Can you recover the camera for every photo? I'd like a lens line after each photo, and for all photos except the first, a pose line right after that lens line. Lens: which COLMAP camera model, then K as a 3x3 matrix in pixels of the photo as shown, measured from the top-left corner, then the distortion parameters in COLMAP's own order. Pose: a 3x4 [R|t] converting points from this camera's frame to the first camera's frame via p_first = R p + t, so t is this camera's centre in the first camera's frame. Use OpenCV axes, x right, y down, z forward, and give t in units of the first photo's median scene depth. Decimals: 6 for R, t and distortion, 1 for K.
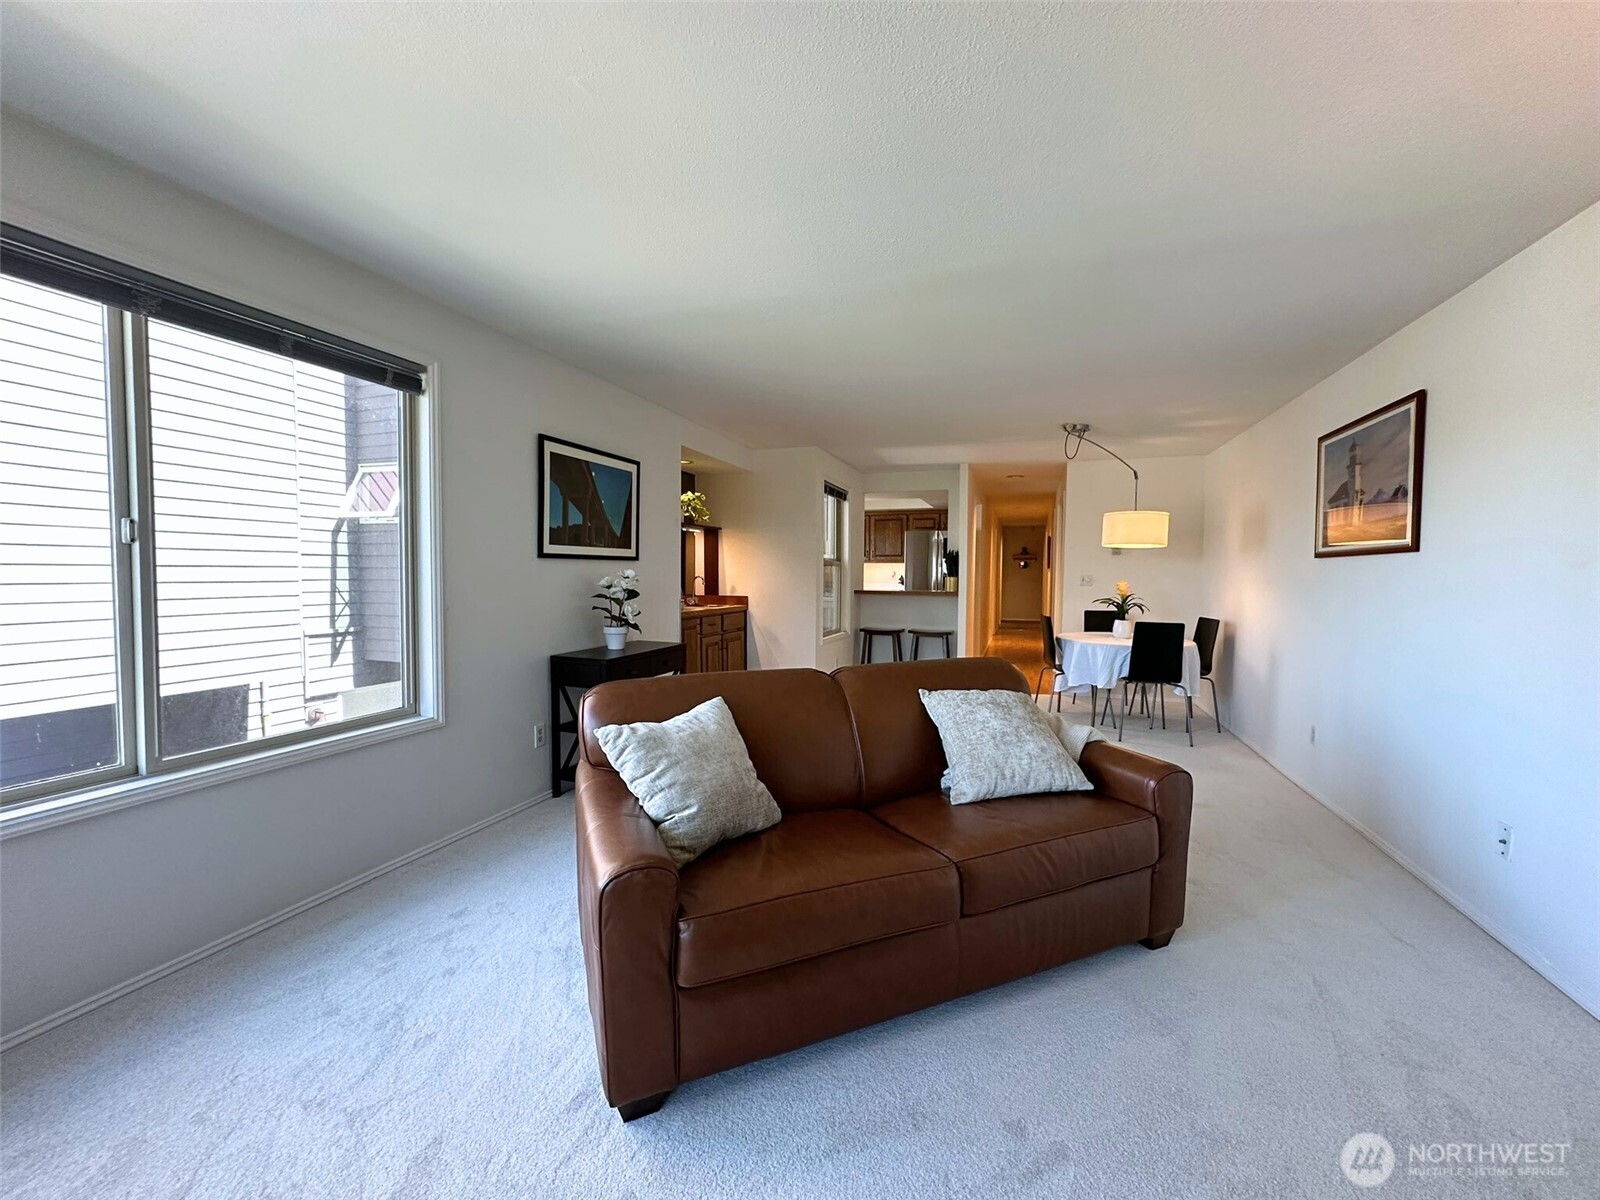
lens RADIAL K [[638.8, 0, 799.3], [0, 638.8, 599.3], [0, 0, 1]] dist [0.000175, -0.000100]
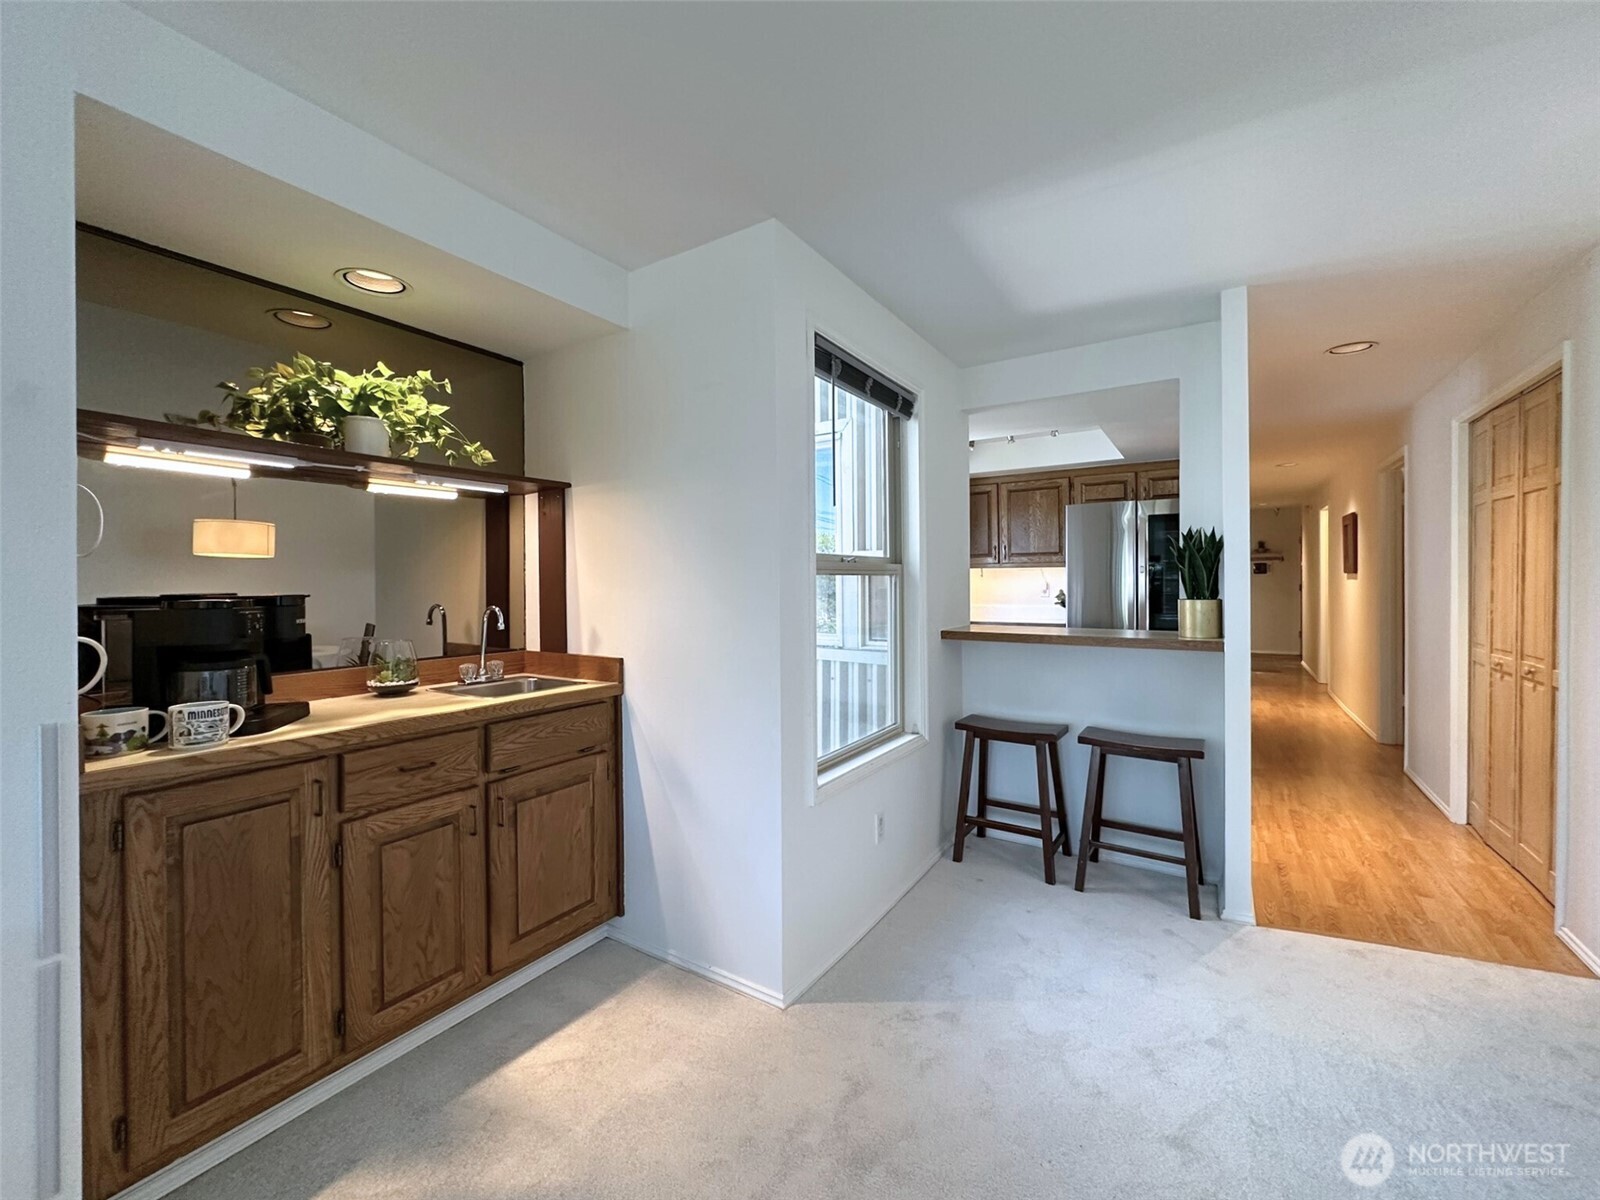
lens RADIAL K [[654.9, 0, 803.1], [0, 654.9, 584.3], [0, 0, 1]] dist [0.000426, 0.000081]
pose [[0.975491, -0.010711, -0.219779, 0.107976], [0.002232, 0.999245, -0.038790, -0.033718], [0.220029, 0.037349, 0.974778, 0.641896]]
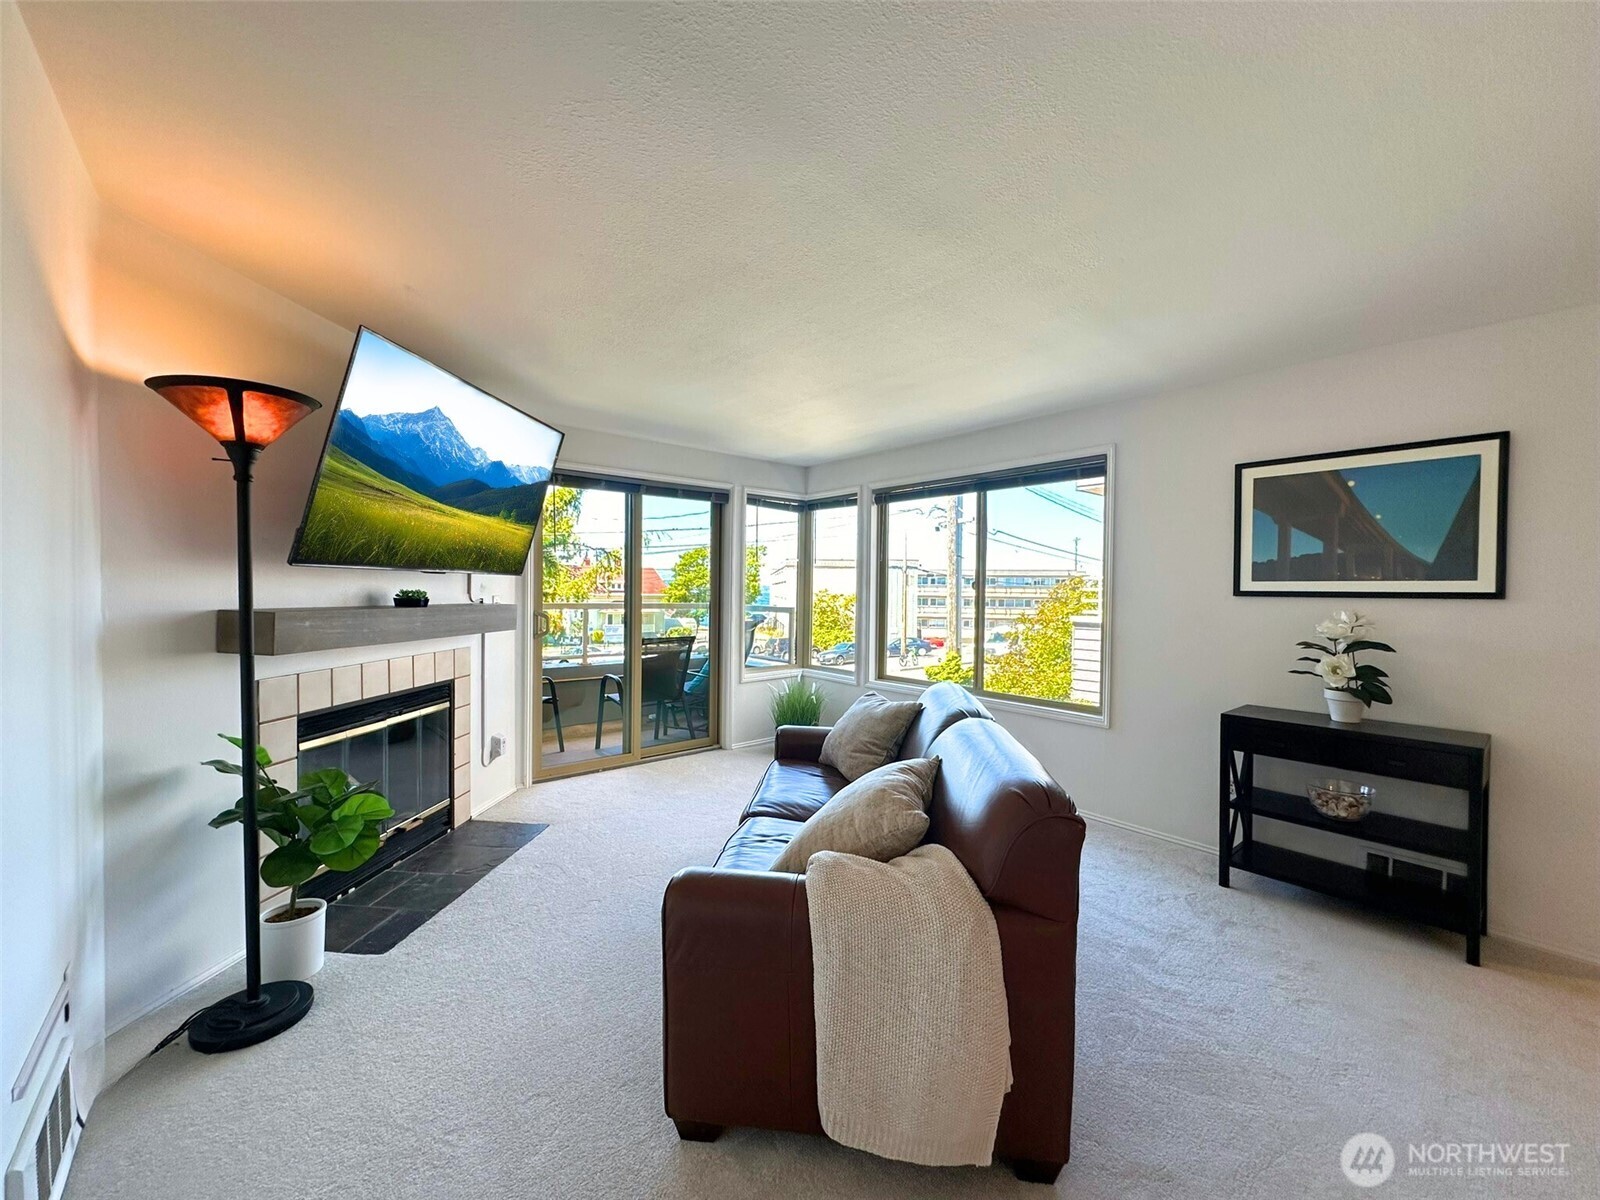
lens RADIAL K [[631.6, 0, 800.0], [0, 631.6, 600.0], [0, 0, 1]] dist [0.000792, 0.000117]
pose [[-0.496551, 0.002095, -0.868005, 0.401133], [-0.054503, 0.997949, 0.033588, -0.030584], [0.866295, 0.063987, -0.495419, 0.506483]]
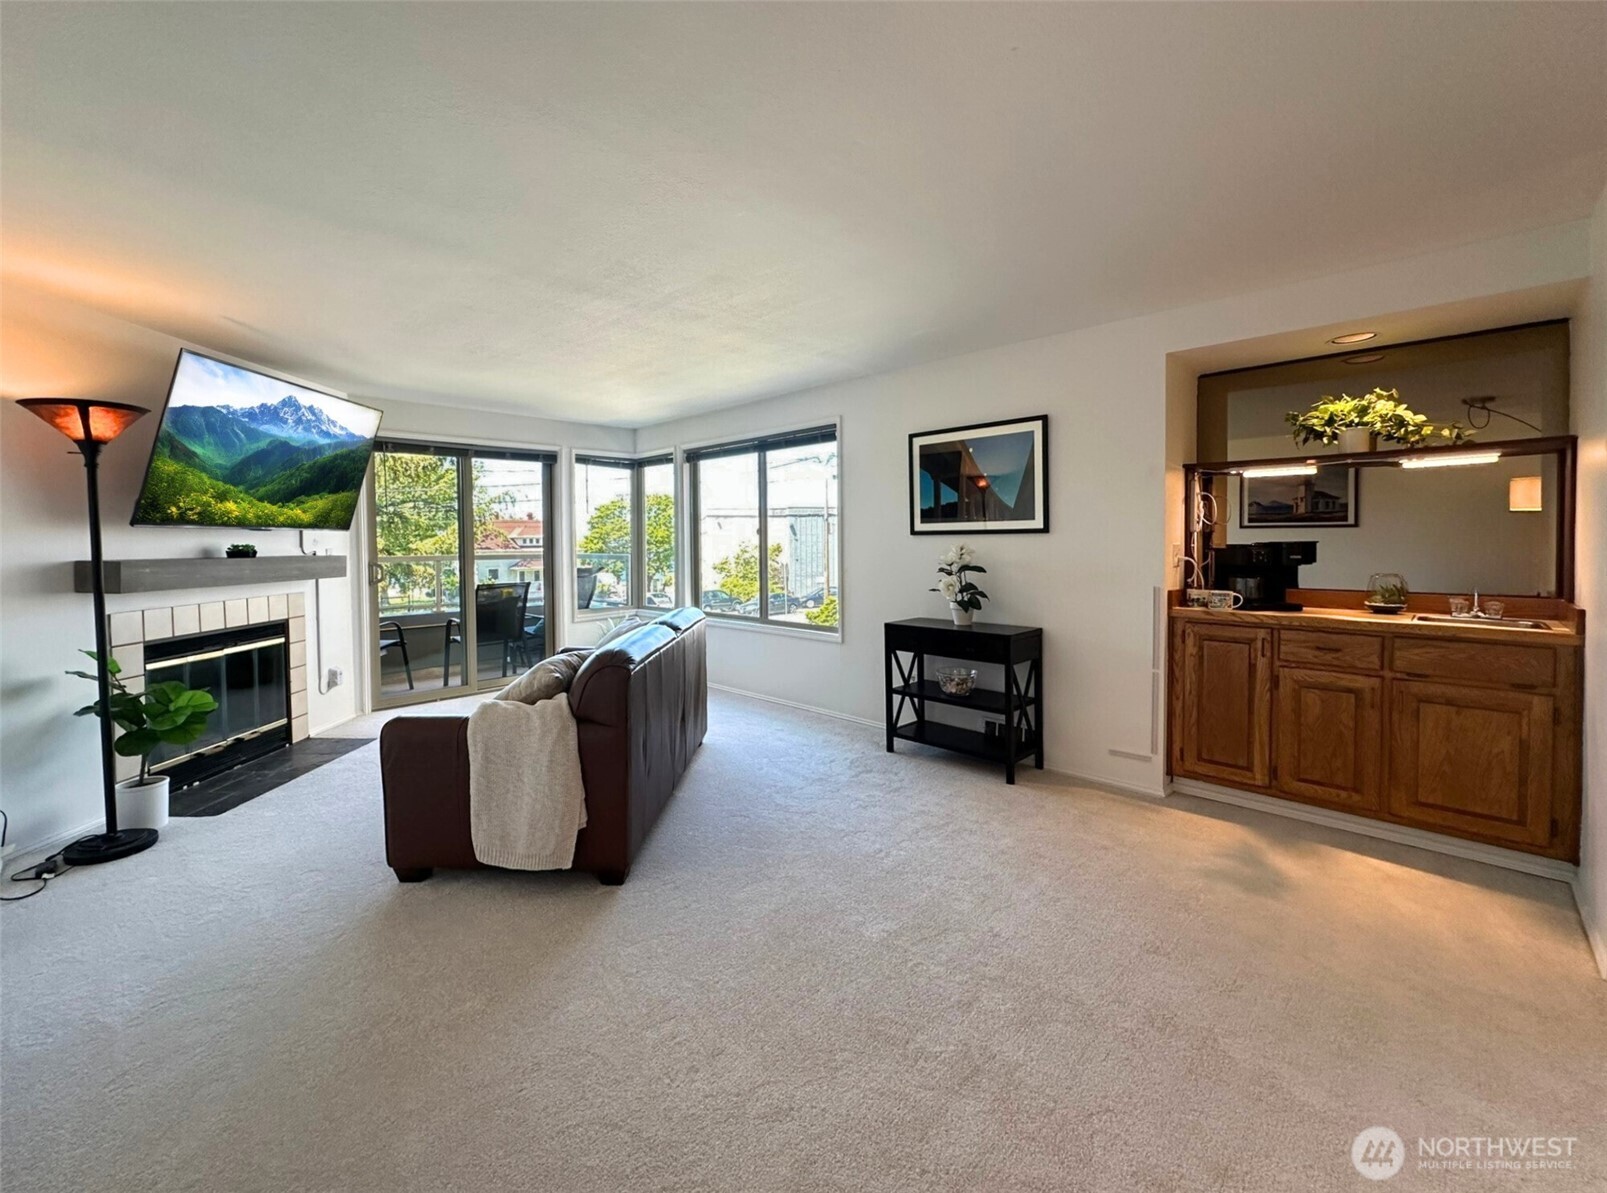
lens RADIAL K [[664.4, 0, 781.3], [0, 664.4, 556.4], [0, 0, 1]] dist [0.000155, 0.000002]
pose [[-0.430321, 0.020265, -0.902449, 0.477028], [-0.033608, 0.998695, 0.038451, -0.035745], [0.902050, 0.046876, -0.429078, 0.739295]]
